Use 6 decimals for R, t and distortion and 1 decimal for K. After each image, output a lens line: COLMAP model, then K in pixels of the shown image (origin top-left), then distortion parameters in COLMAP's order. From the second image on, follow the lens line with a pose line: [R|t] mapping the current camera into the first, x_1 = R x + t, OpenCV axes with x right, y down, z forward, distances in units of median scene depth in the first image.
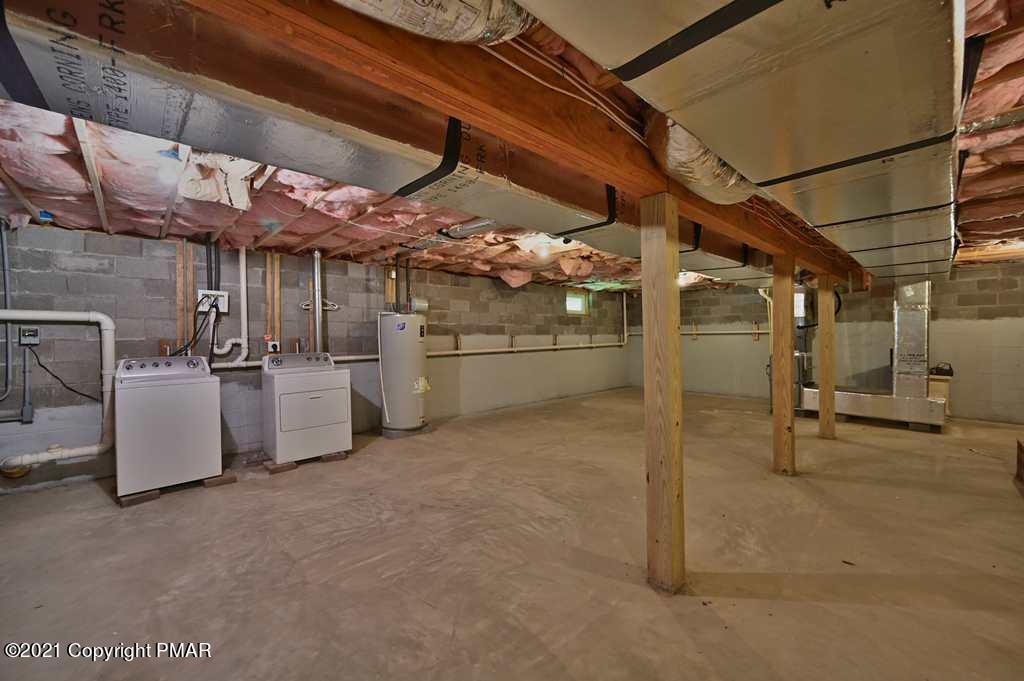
lens RADIAL K [[403.4, 0, 520.3], [0, 403.4, 335.2], [0, 0, 1]] dist [-0.002627, 0.001351]
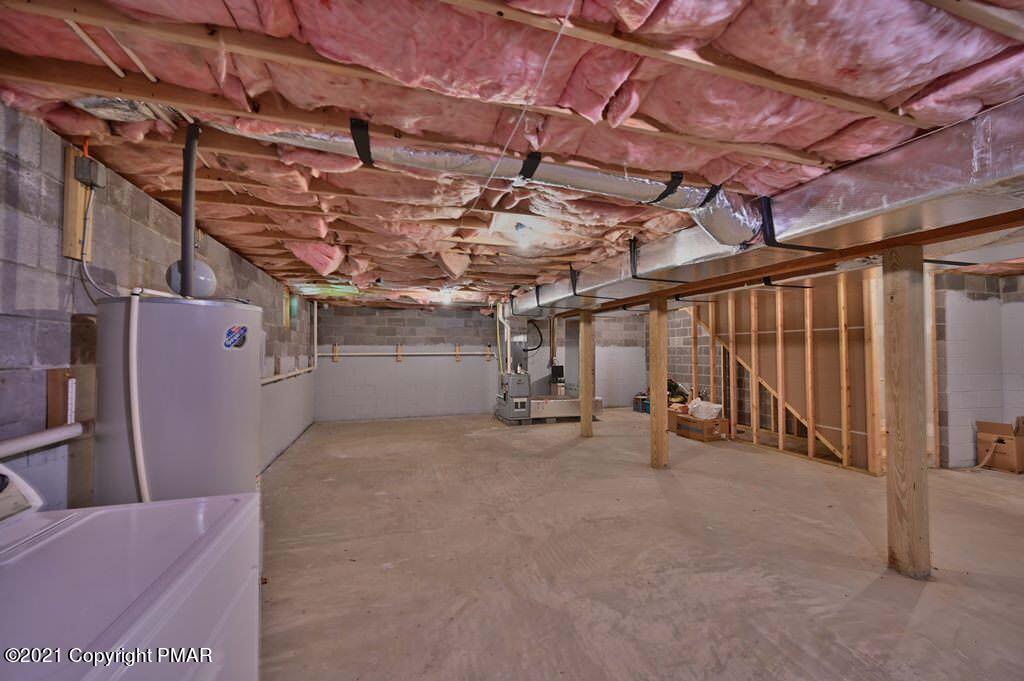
lens RADIAL K [[403.4, 0, 513.8], [0, 403.4, 350.2], [0, 0, 1]] dist [-0.002627, 0.001351]
pose [[0.448122, 0.010801, 0.893907, -0.739695], [-0.000819, 0.999932, -0.011672, -0.011197], [-0.893972, 0.004498, 0.448100, 0.915815]]
